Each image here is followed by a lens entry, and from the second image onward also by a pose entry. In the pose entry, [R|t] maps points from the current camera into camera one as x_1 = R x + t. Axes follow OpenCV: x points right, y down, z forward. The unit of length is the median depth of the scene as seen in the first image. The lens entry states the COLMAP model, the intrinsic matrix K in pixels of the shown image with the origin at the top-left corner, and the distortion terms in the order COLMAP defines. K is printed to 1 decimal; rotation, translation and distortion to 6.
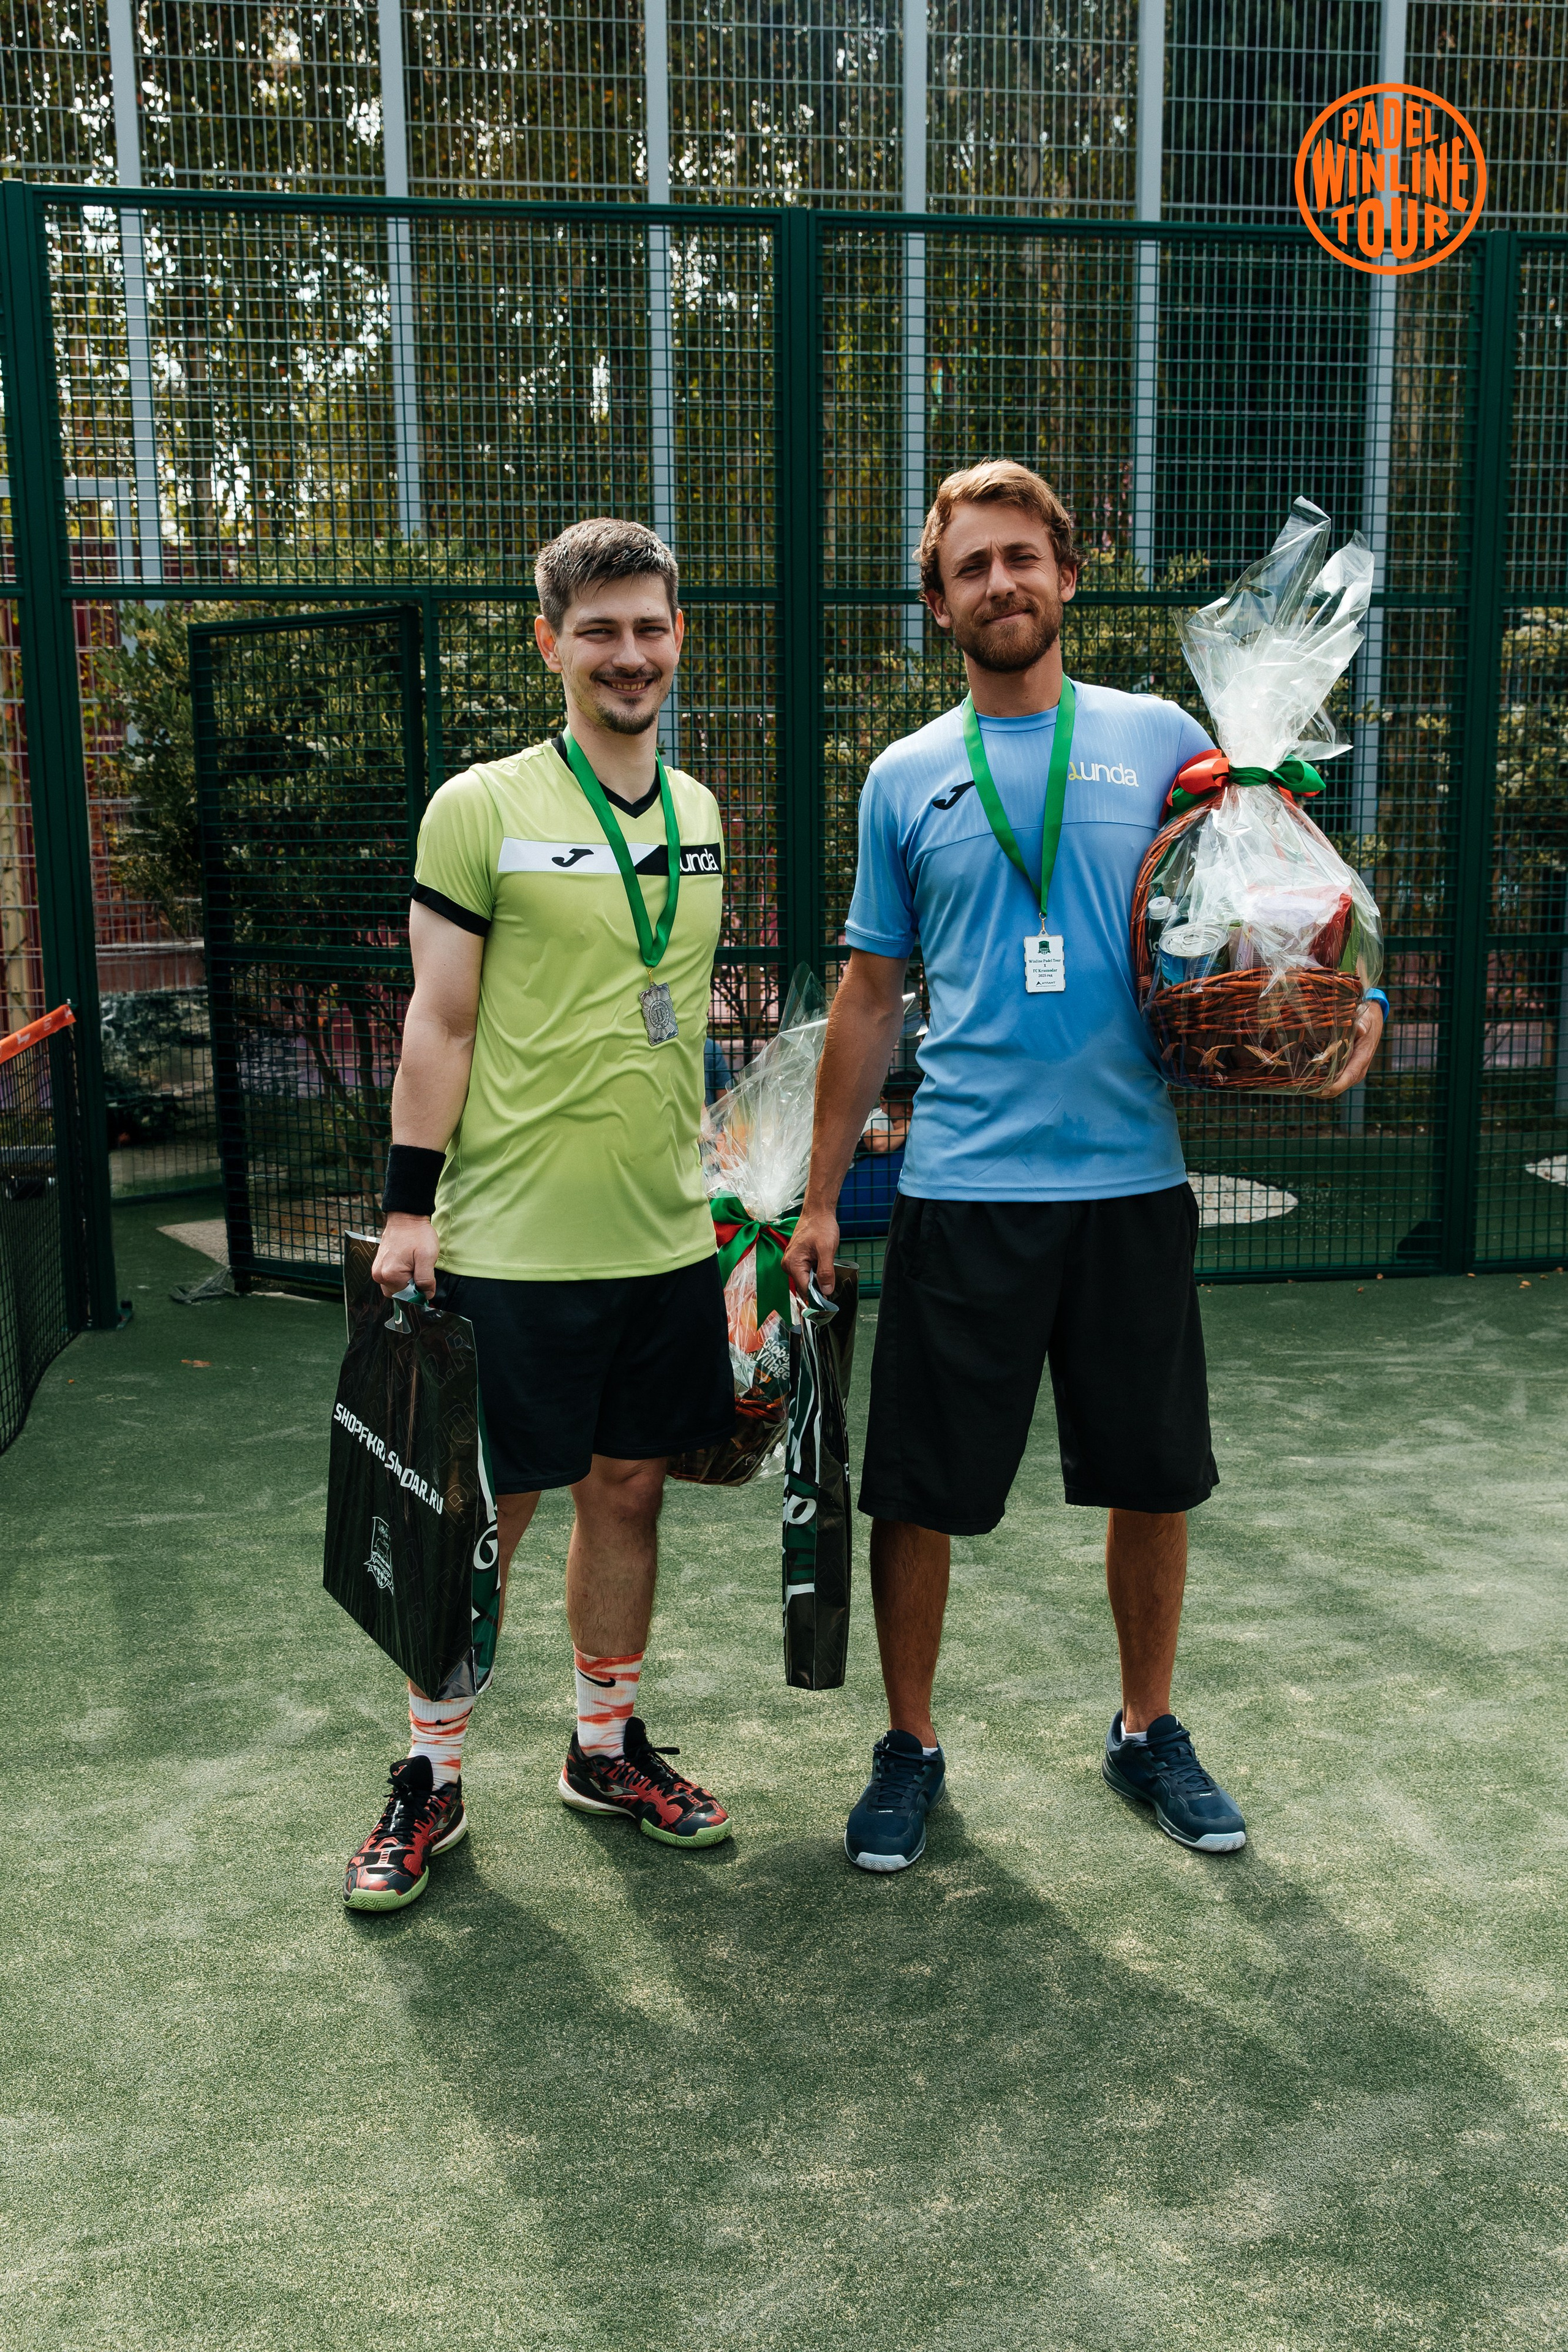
lens RADIAL K [[1941.9, 0, 865.7], [0, 1941.9, 1149.6], [0, 0, 1]] dist [-0.005662, 0.015846]
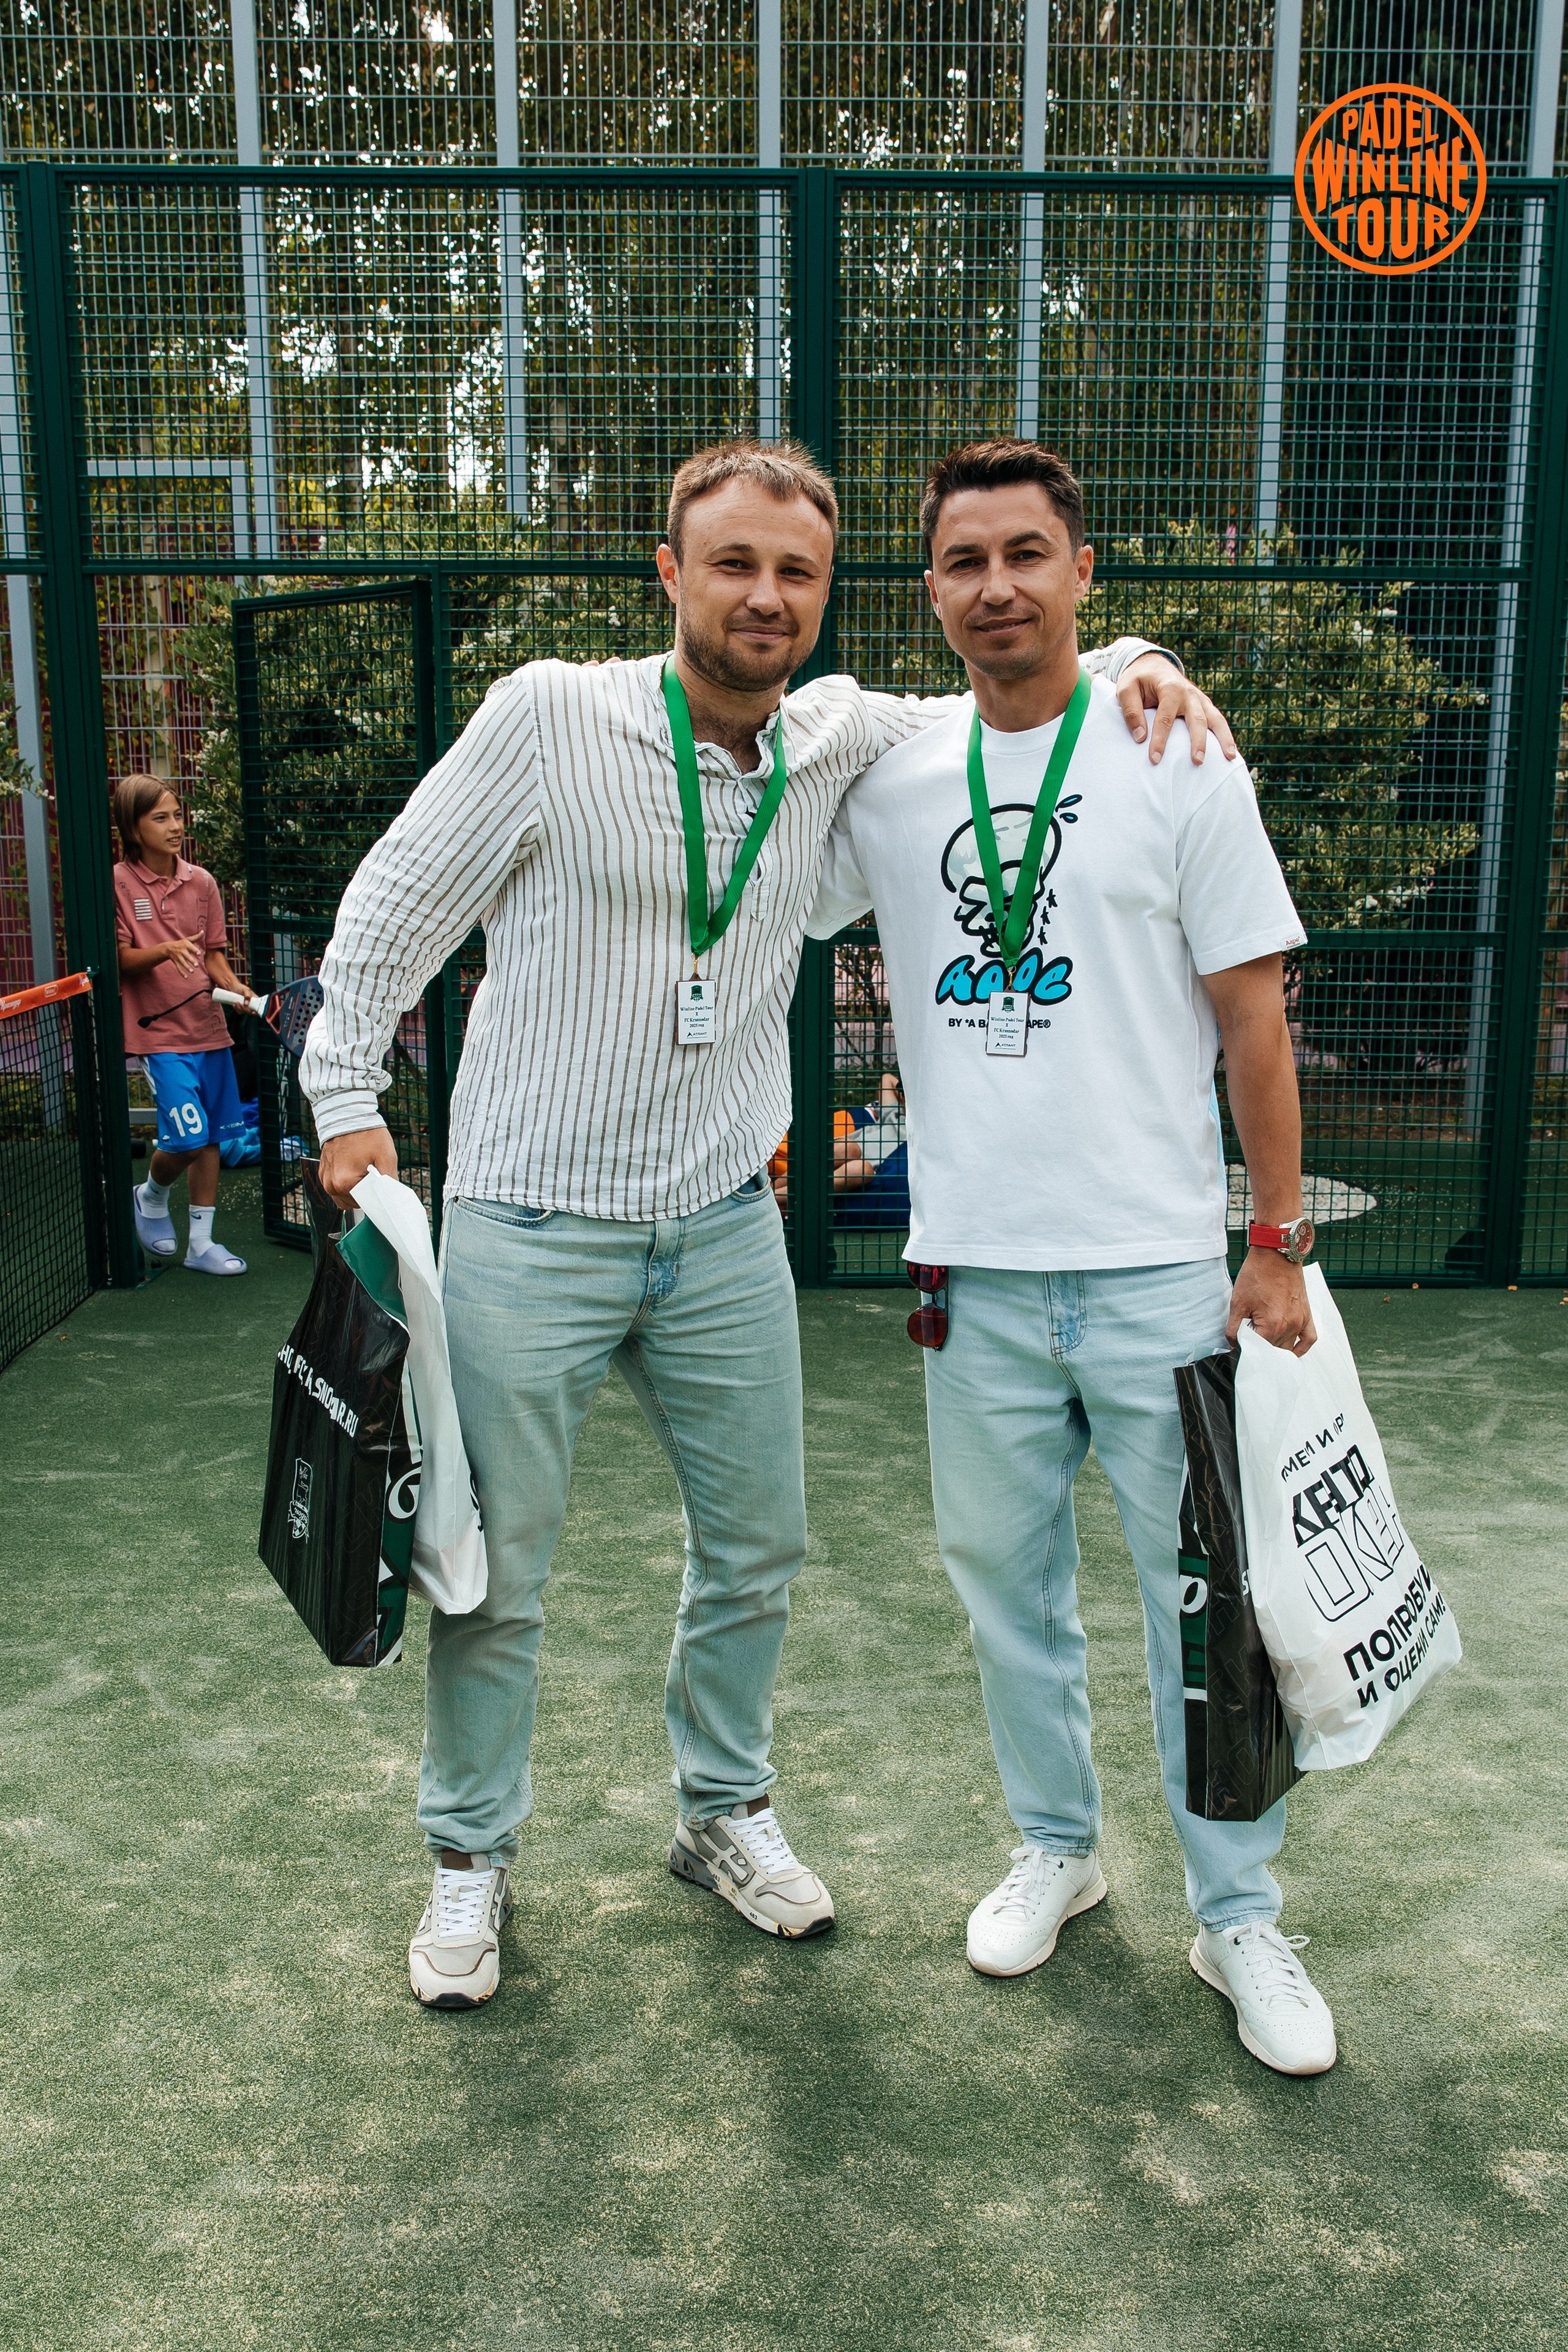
lens RADIAL K [[1941.9, 0, 884.9], [0, 1941.9, 1166.7], [0, 0, 1]] dist [-0.005662, 0.015846]
pose [[0.993188, 0.033515, -0.111595, 0.119515], [-0.031355, 0.999287, 0.021047, -0.005785], [0.112221, -0.017405, 0.993531, 0.022068]]
